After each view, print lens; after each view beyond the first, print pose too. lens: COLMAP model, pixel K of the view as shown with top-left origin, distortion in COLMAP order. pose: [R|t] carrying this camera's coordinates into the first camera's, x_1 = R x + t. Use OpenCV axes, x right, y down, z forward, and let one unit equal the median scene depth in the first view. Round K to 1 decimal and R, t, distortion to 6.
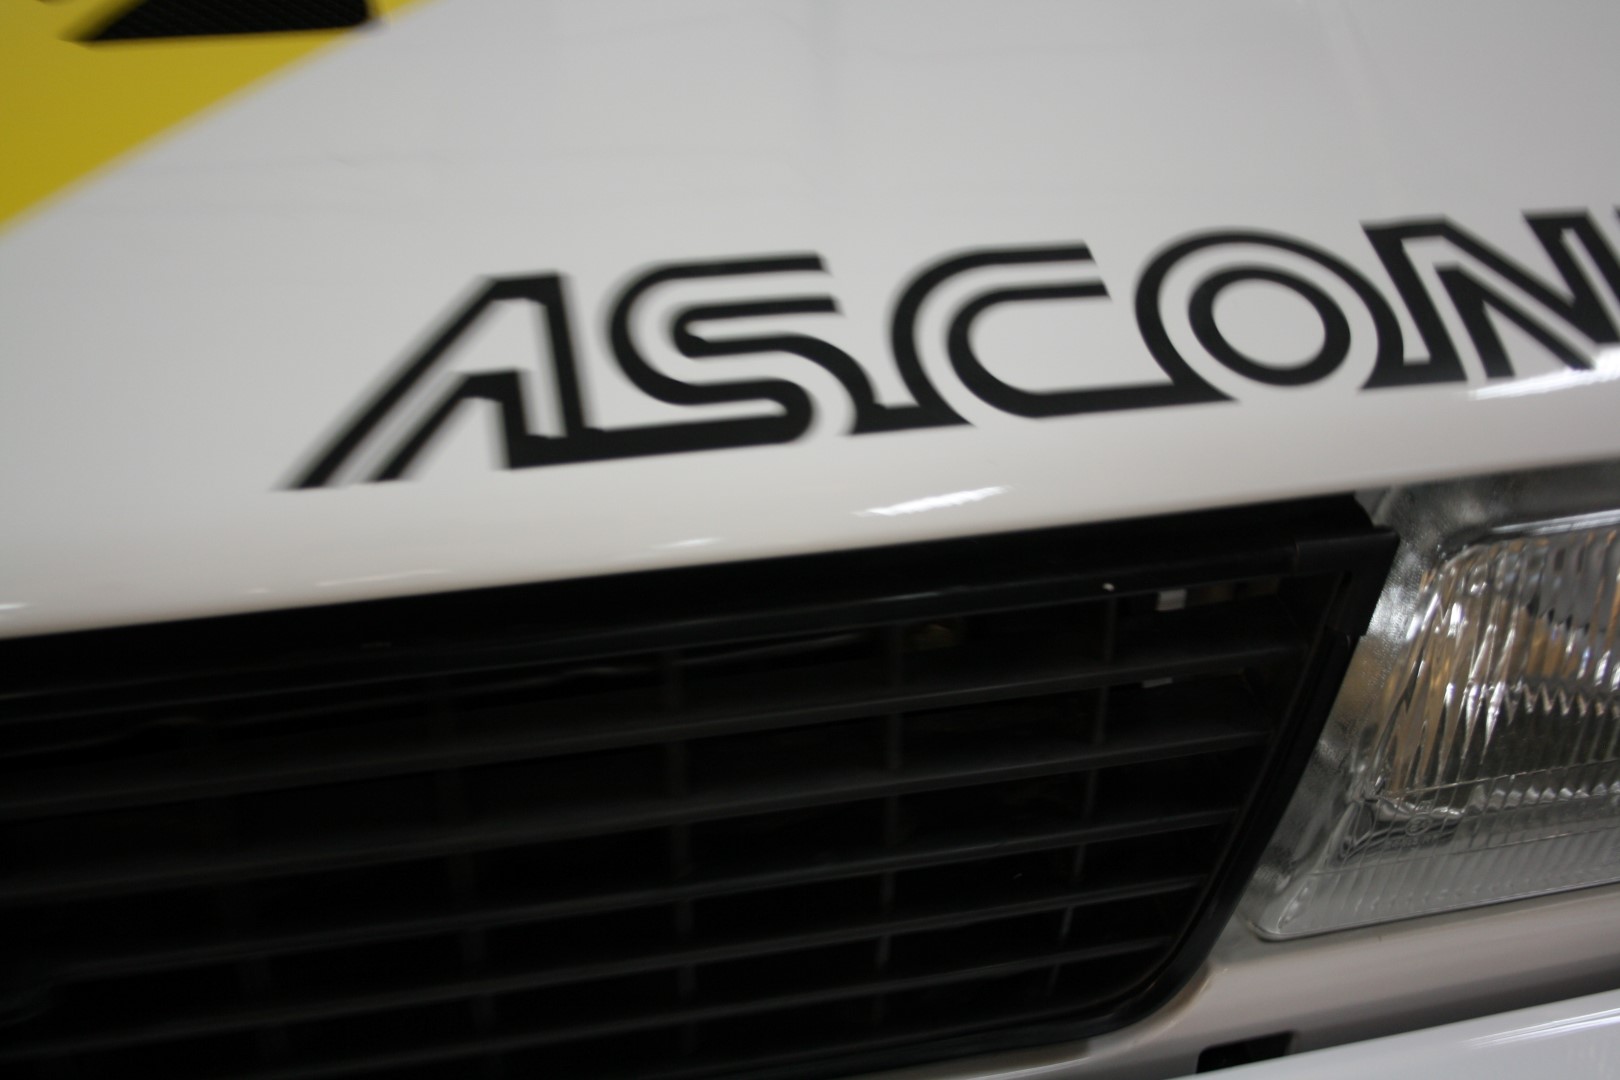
lens RADIAL K [[1961.6, 0, 811.2], [0, 1961.6, 541.5], [0, 0, 1]] dist [-0.055017, 0.000000]
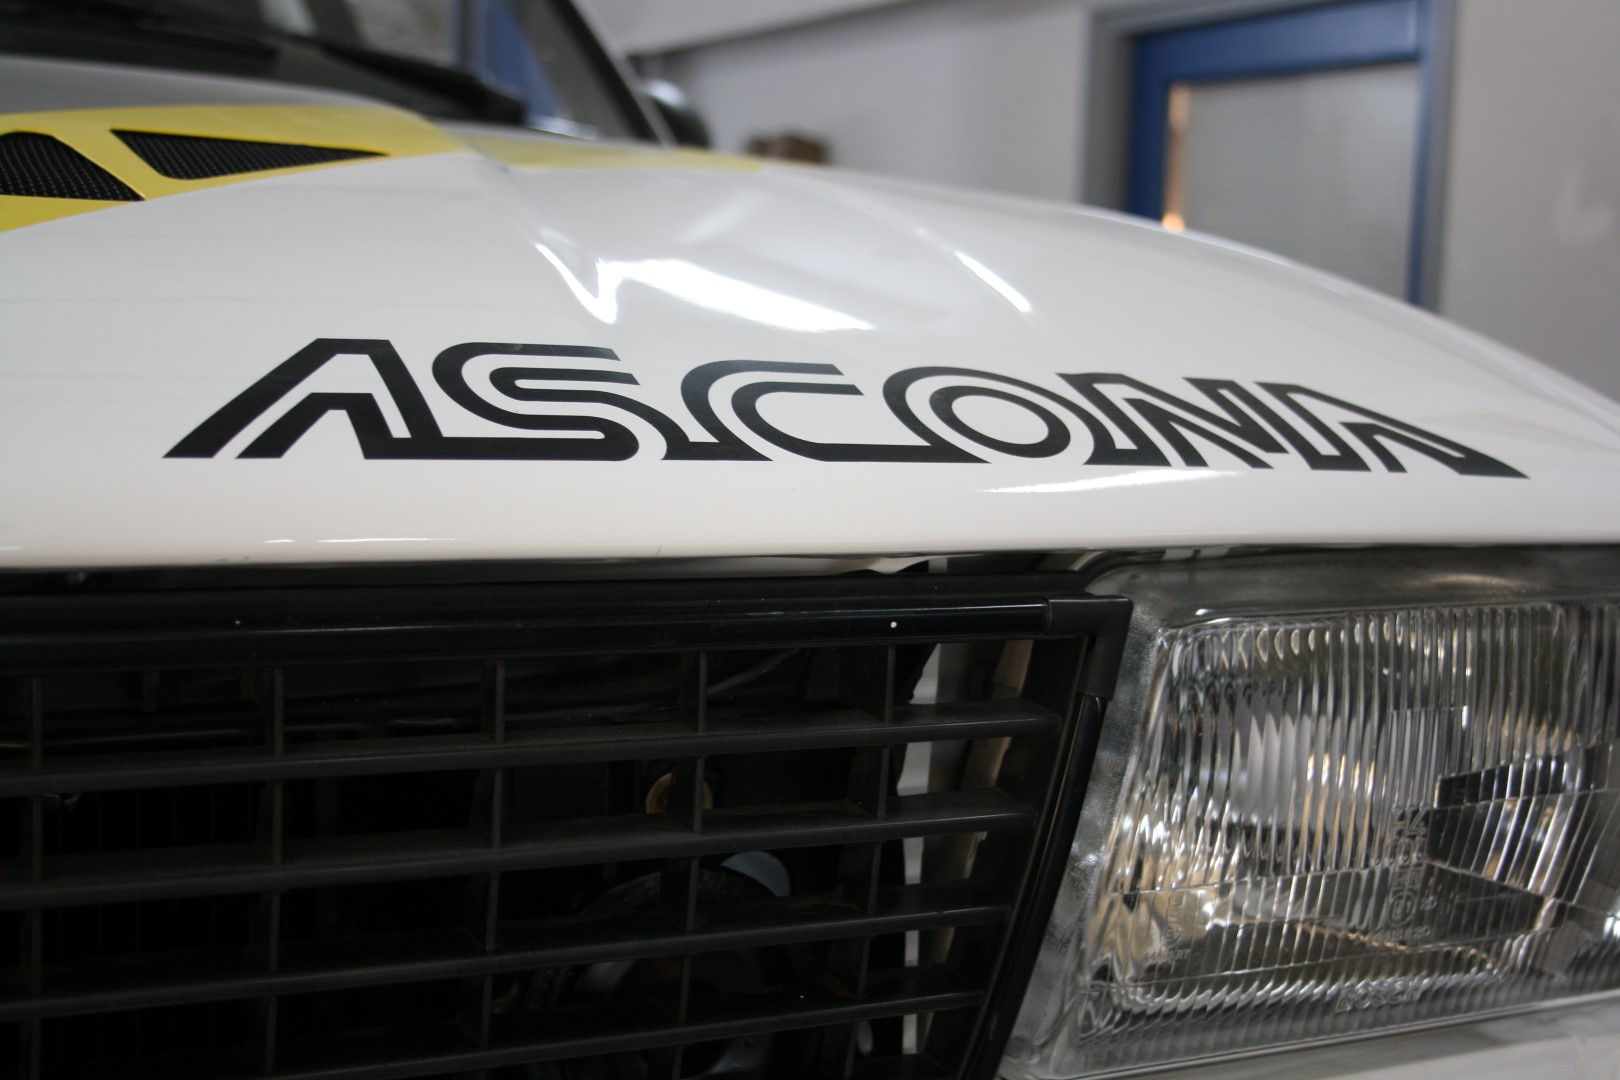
lens RADIAL K [[2544.5, 0, 810.2], [0, 2544.5, 539.0], [0, 0, 1]] dist [-0.129061, 0.000000]
pose [[0.960391, 0.018172, 0.278063, -0.287903], [0.096693, 0.914138, -0.393703, 0.534776], [-0.261342, 0.404995, 0.876173, -0.243811]]
